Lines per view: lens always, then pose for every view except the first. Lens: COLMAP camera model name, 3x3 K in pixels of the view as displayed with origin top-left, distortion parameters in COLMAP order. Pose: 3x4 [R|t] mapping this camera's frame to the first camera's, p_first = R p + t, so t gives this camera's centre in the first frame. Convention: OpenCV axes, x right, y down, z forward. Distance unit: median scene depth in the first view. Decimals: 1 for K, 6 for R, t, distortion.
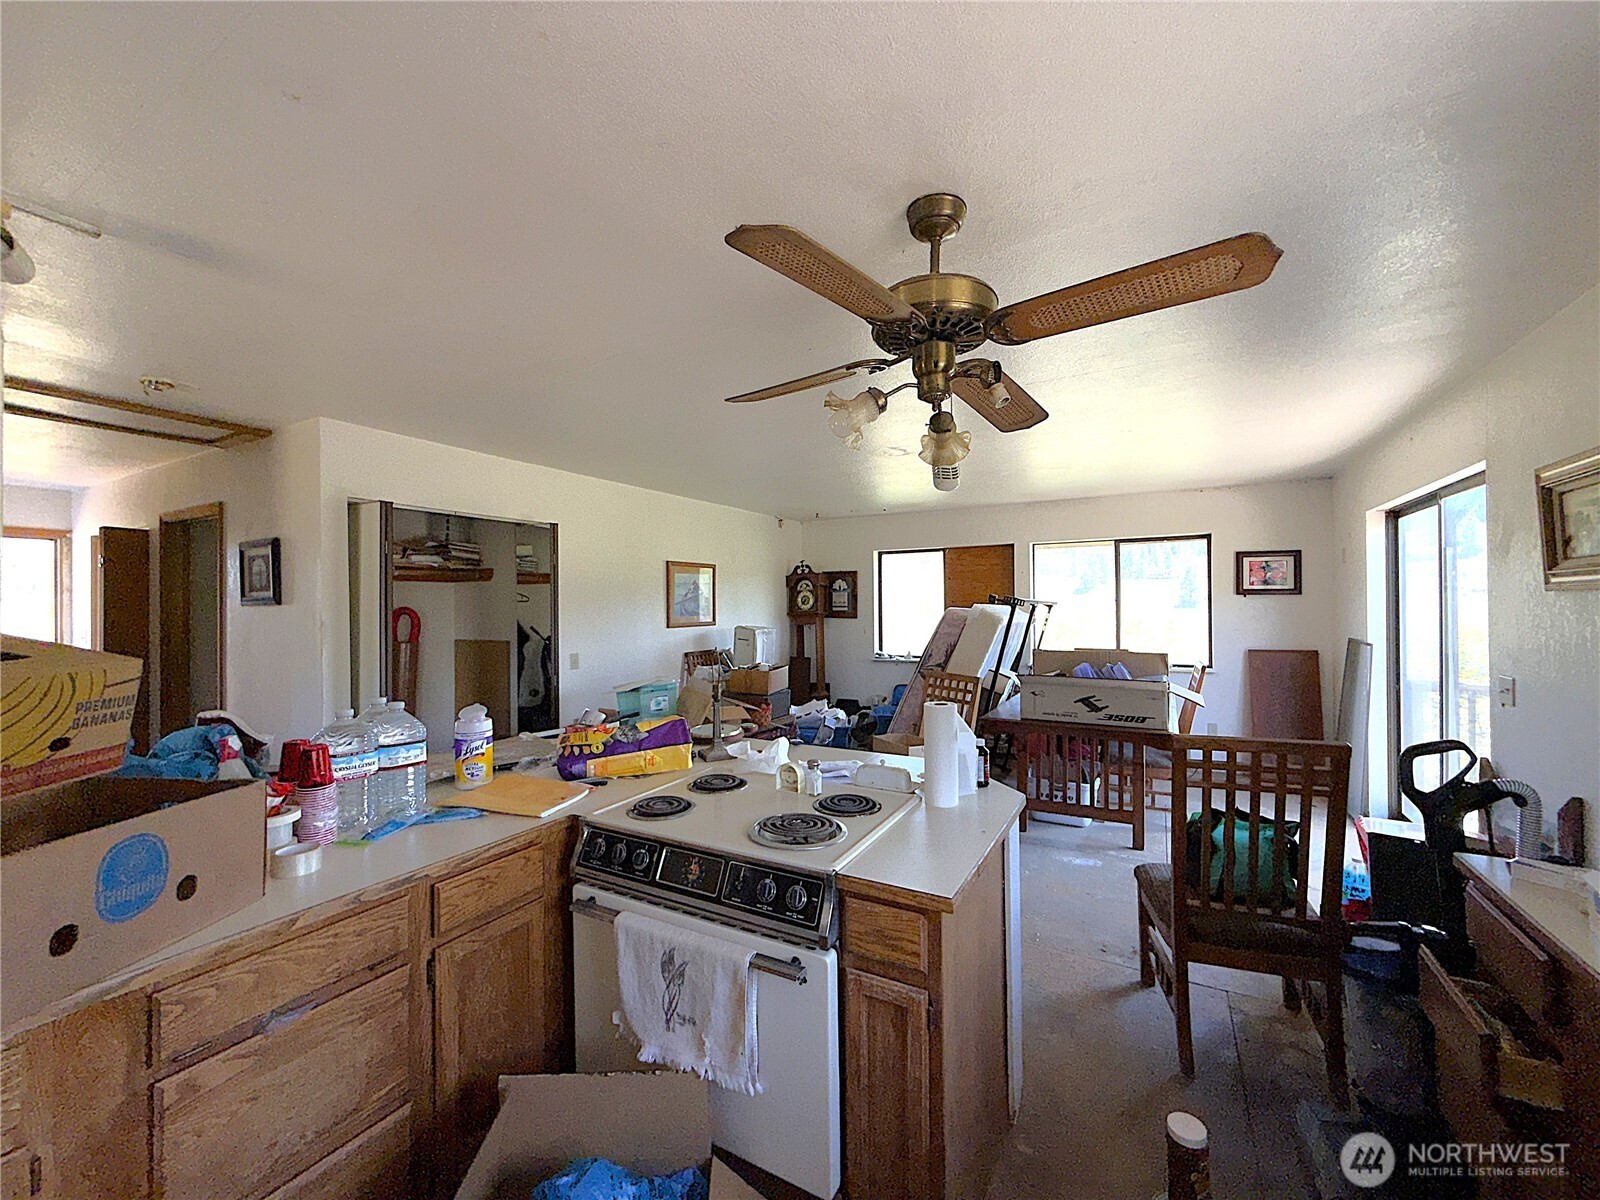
lens RADIAL K [[638.6, 0, 799.4], [0, 638.6, 600.8], [0, 0, 1]] dist [0.000637, 0.001108]
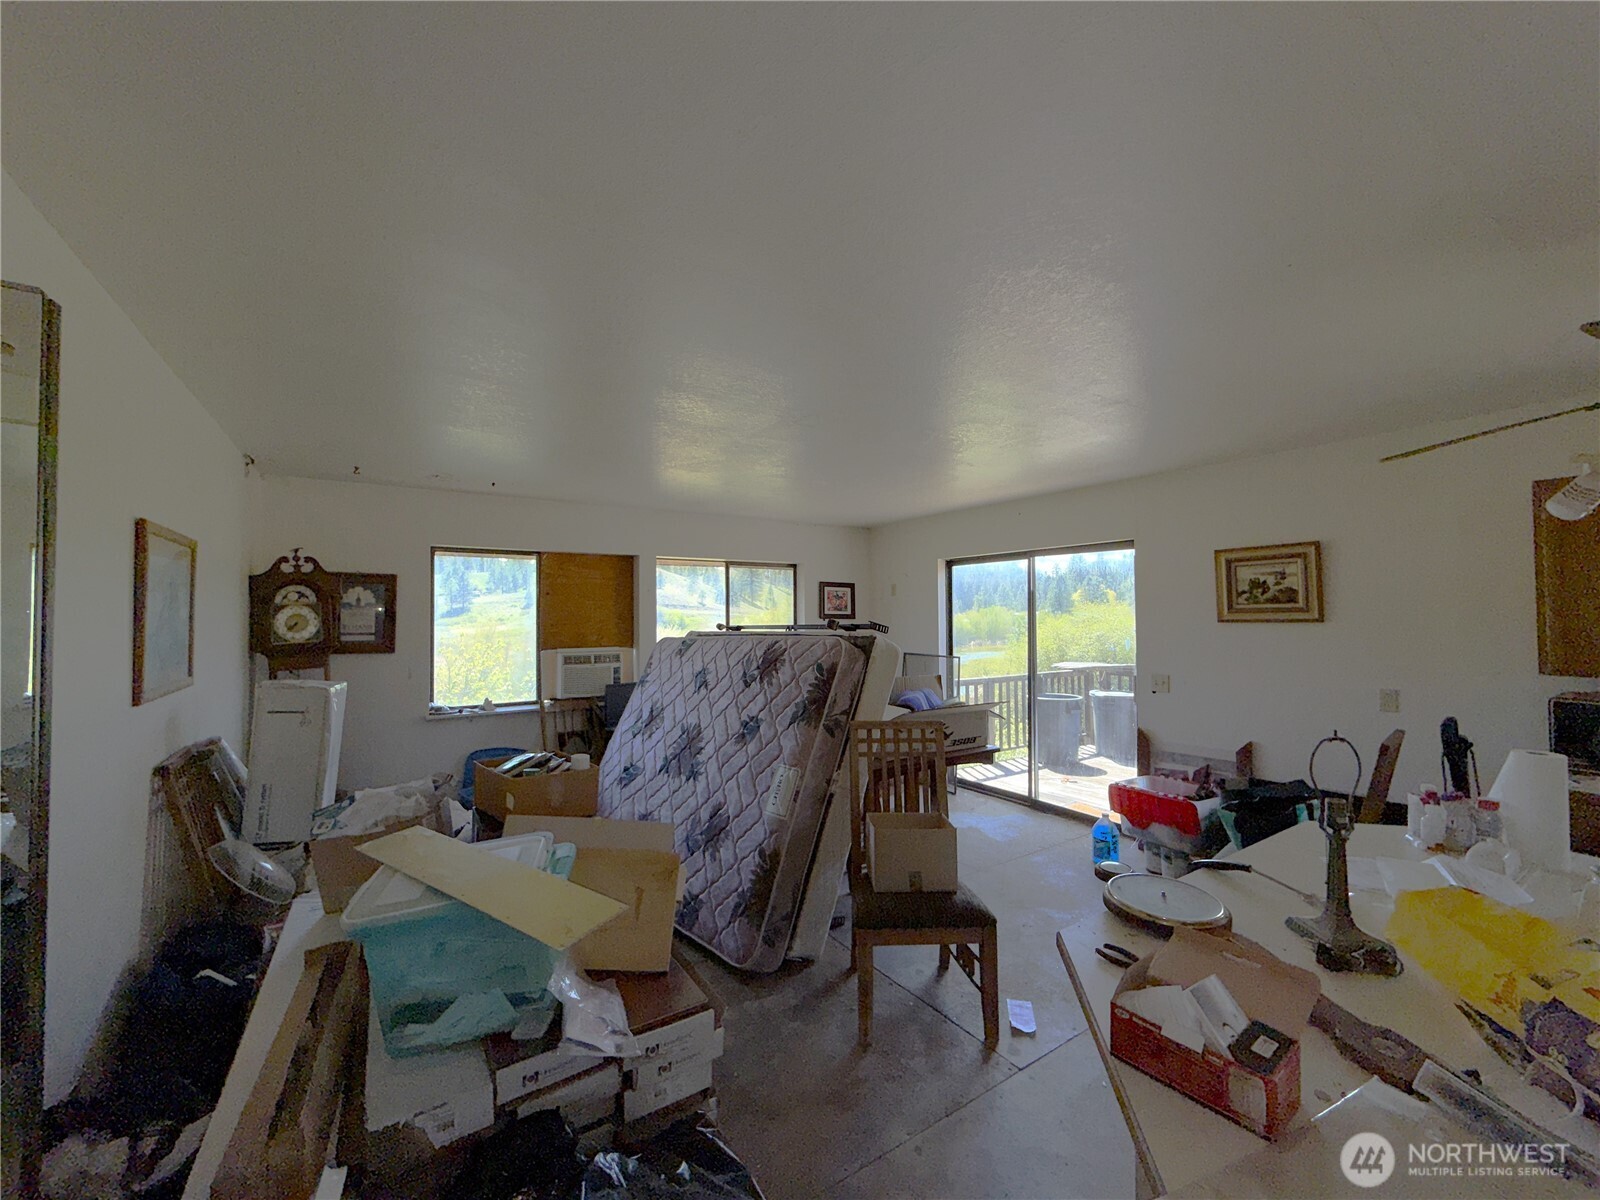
lens RADIAL K [[638.6, 0, 801.0], [0, 638.6, 596.6], [0, 0, 1]] dist [0.000637, 0.001108]
pose [[0.455892, 0.035618, 0.889322, -0.925191], [-0.004428, 0.999277, -0.037752, -0.016117], [-0.890024, 0.013273, 0.455720, 1.313400]]
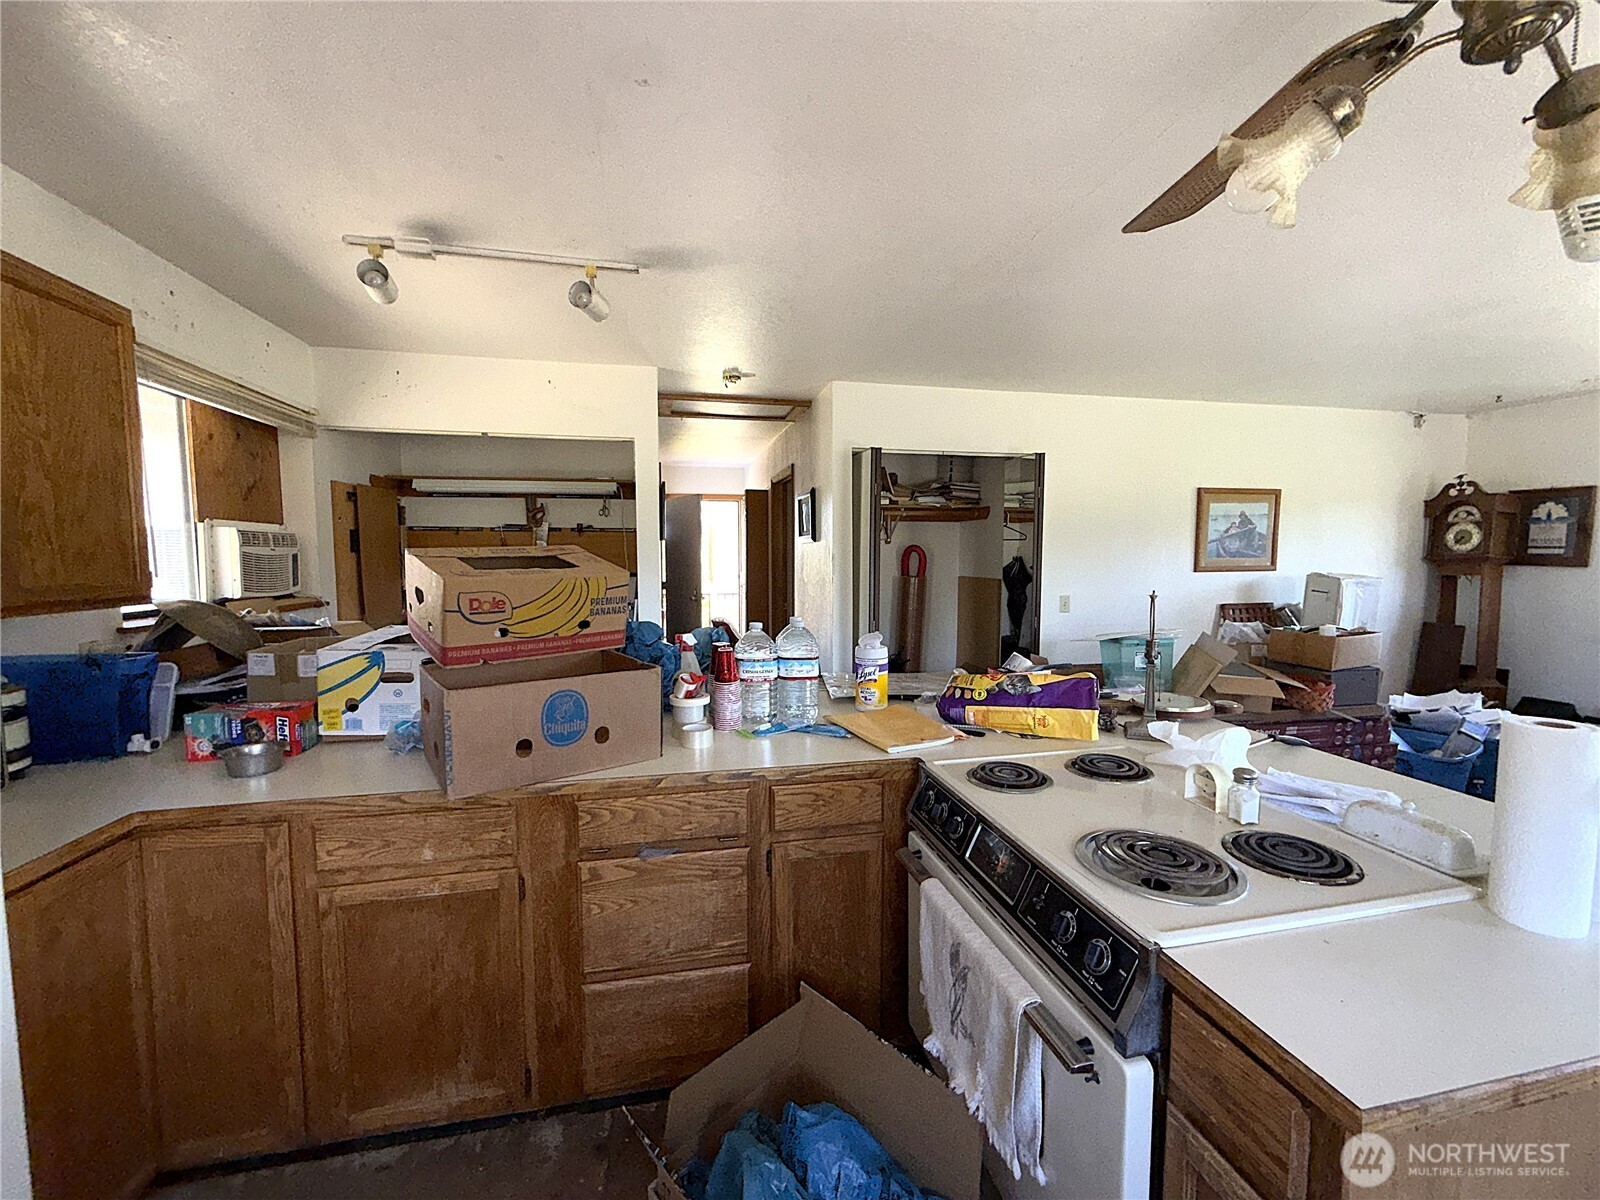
lens RADIAL K [[638.6, 0, 800.7], [0, 638.6, 601.3], [0, 0, 1]] dist [0.000637, 0.001108]
pose [[0.661015, 0.064301, -0.747613, 0.184538], [0.001101, 0.996237, 0.086658, 0.023691], [0.750372, -0.058106, 0.658457, 0.238078]]
